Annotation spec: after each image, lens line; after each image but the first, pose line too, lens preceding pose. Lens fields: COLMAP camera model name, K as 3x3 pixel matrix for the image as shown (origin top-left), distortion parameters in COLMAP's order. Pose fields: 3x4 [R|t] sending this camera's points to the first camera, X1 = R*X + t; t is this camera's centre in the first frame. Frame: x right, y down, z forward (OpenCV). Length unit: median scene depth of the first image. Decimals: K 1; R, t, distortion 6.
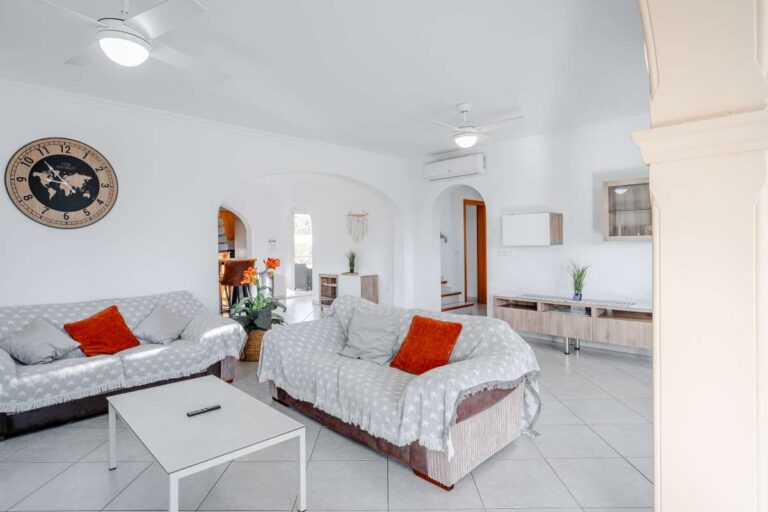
lens RADIAL K [[420.8, 0, 384.0], [0, 420.8, 256.0], [0, 0, 1]] dist [0.003016, 0.000995]
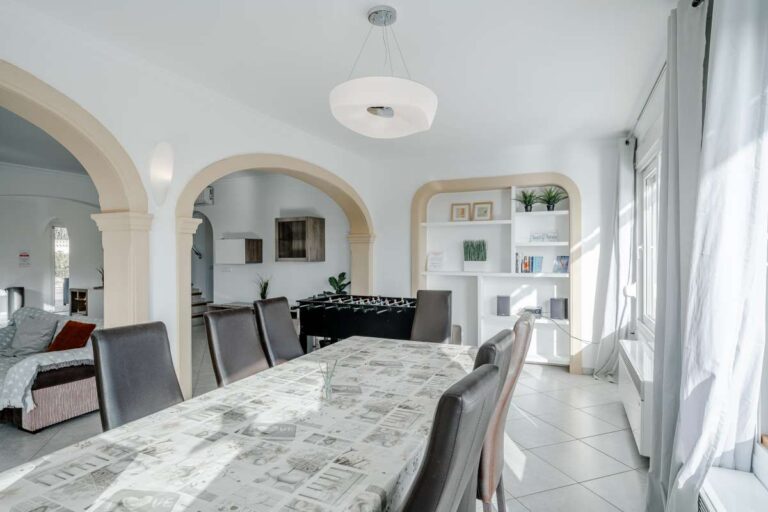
lens RADIAL K [[420.8, 0, 384.0], [0, 420.8, 256.0], [0, 0, 1]] dist [0.003016, 0.000995]
pose [[0.939732, 0.007696, 0.341825, 0.352454], [0.001092, 0.999674, -0.025510, -0.015965], [-0.341910, 0.024346, 0.939417, -0.373298]]
